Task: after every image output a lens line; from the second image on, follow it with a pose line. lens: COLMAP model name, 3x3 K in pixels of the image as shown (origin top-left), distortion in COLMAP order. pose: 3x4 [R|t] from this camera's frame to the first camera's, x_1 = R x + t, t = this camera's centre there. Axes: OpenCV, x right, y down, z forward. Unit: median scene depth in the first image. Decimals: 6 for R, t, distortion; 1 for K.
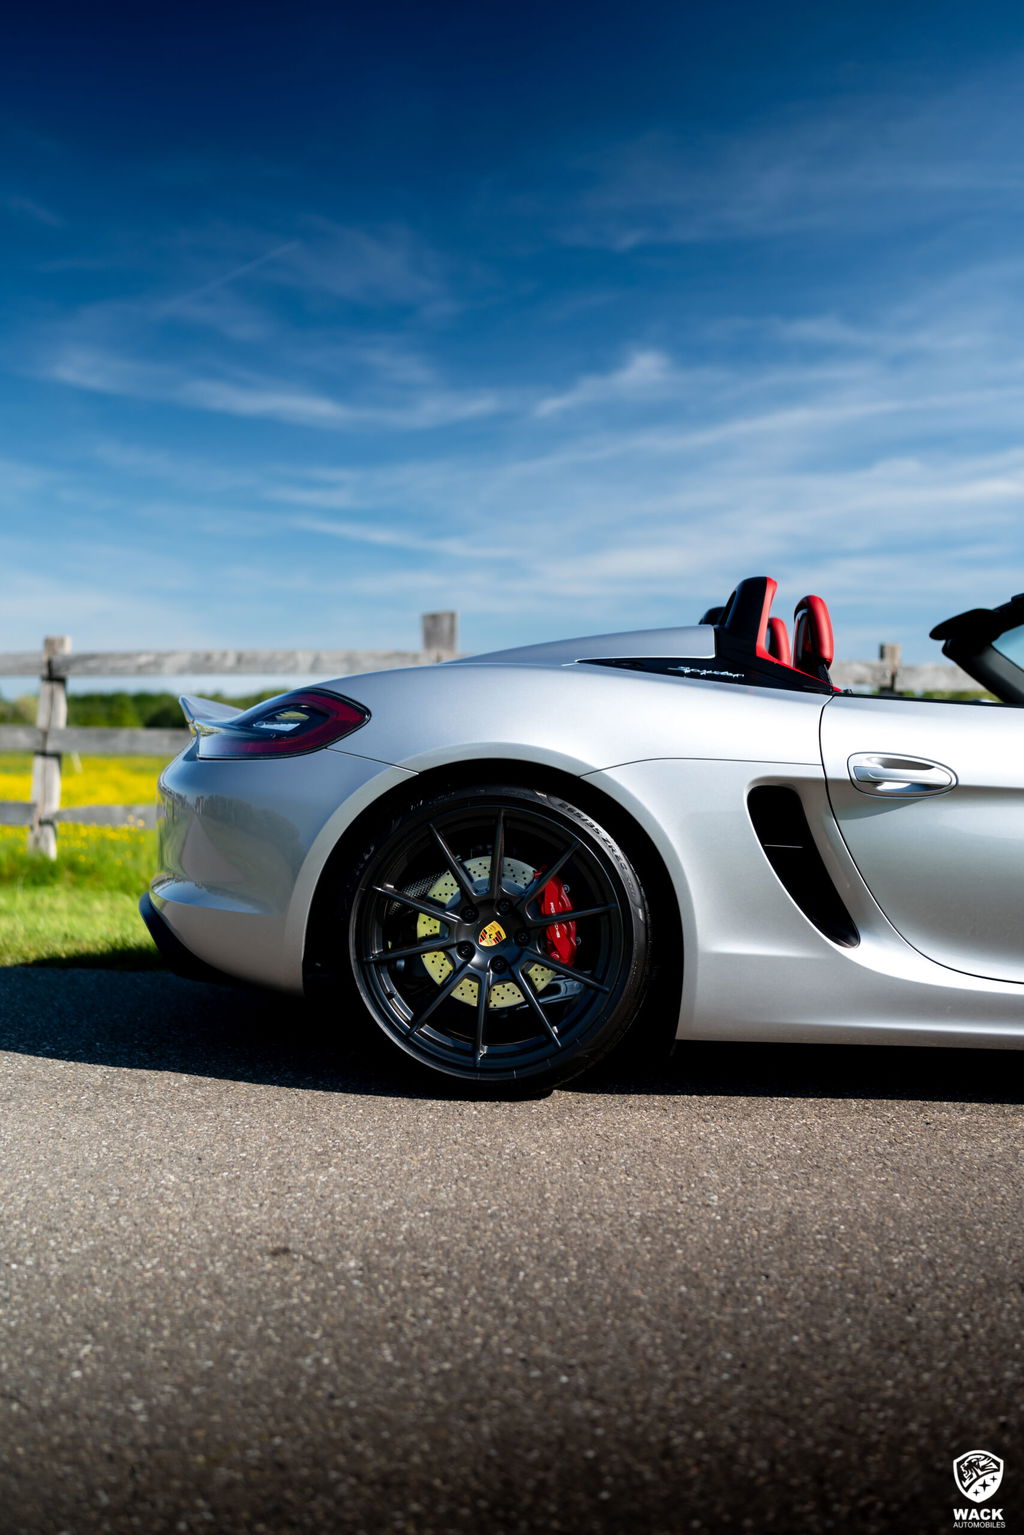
lens RADIAL K [[1447.1, 0, 512.0], [0, 1447.1, 767.5], [0, 0, 1]] dist [0.002762, -0.007283]
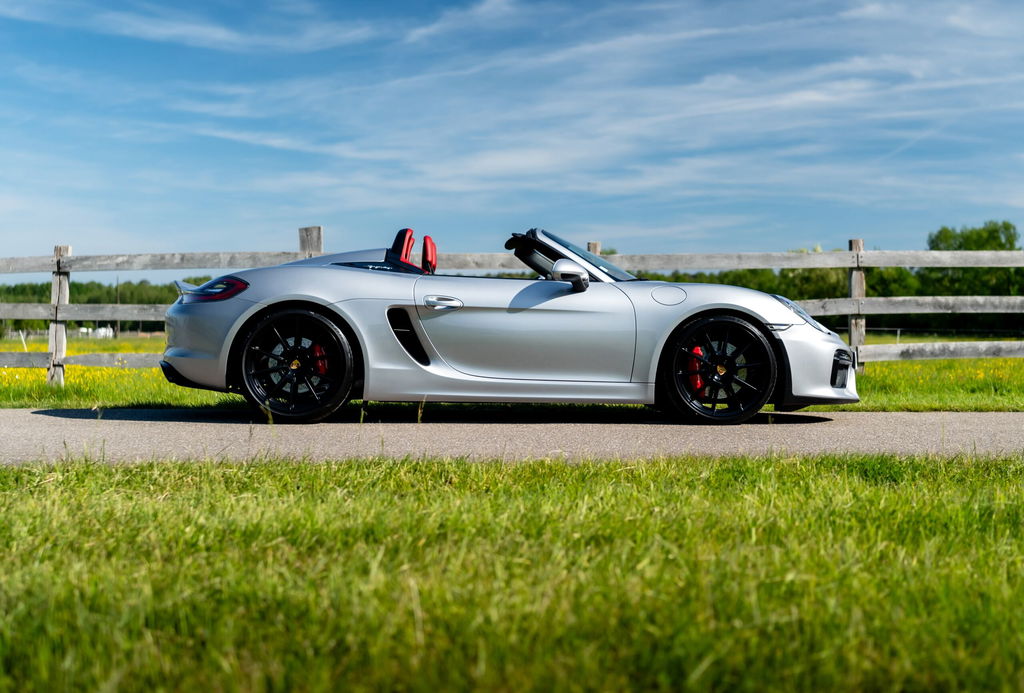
lens RADIAL K [[1343.1, 0, 512.0], [0, 1343.1, 346.5], [0, 0, 1]] dist [0.000842, 0.024506]
pose [[0.997487, -0.022675, 0.067124, 0.220537], [0.022612, 0.999743, 0.001686, 0.084762], [-0.067145, -0.000164, 0.997743, -1.533797]]
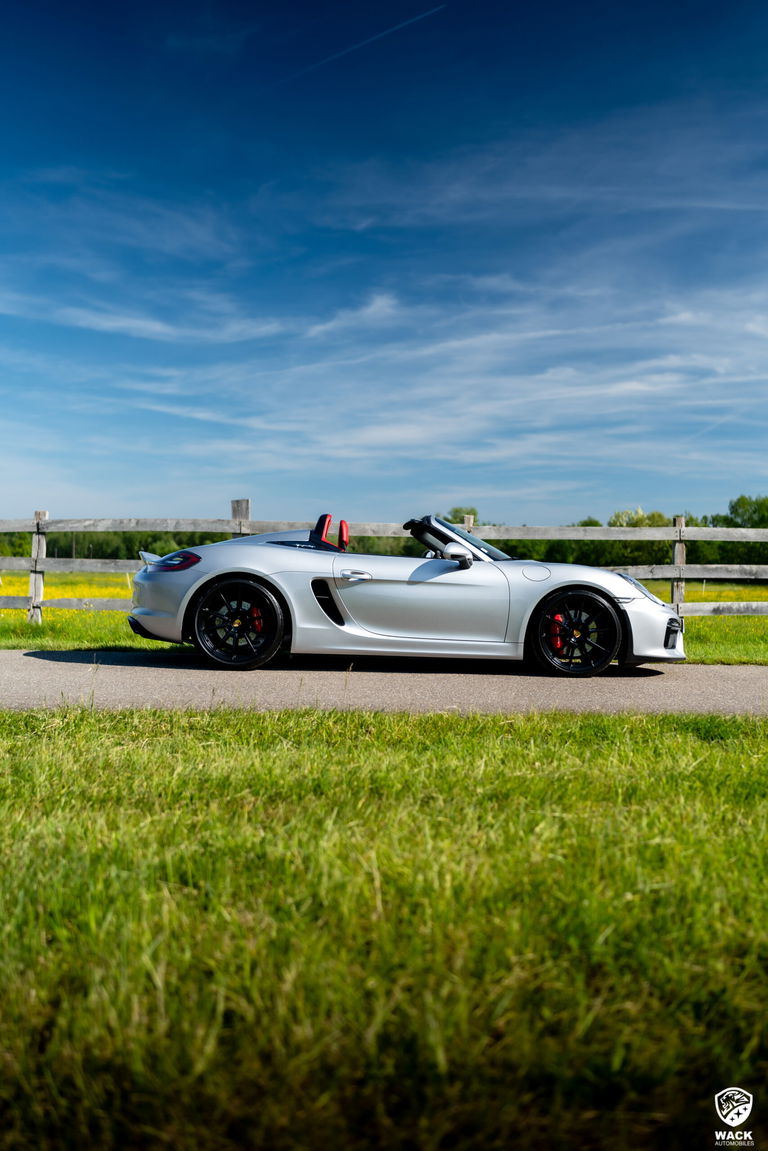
lens RADIAL K [[1085.1, 0, 384.0], [0, 1085.1, 575.5], [0, 0, 1]] dist [0.002762, -0.007283]
pose [[0.998014, -0.003295, 0.062904, 0.168492], [0.003644, 0.999979, -0.005441, 0.017532], [-0.062885, 0.005660, 0.998005, -1.558775]]
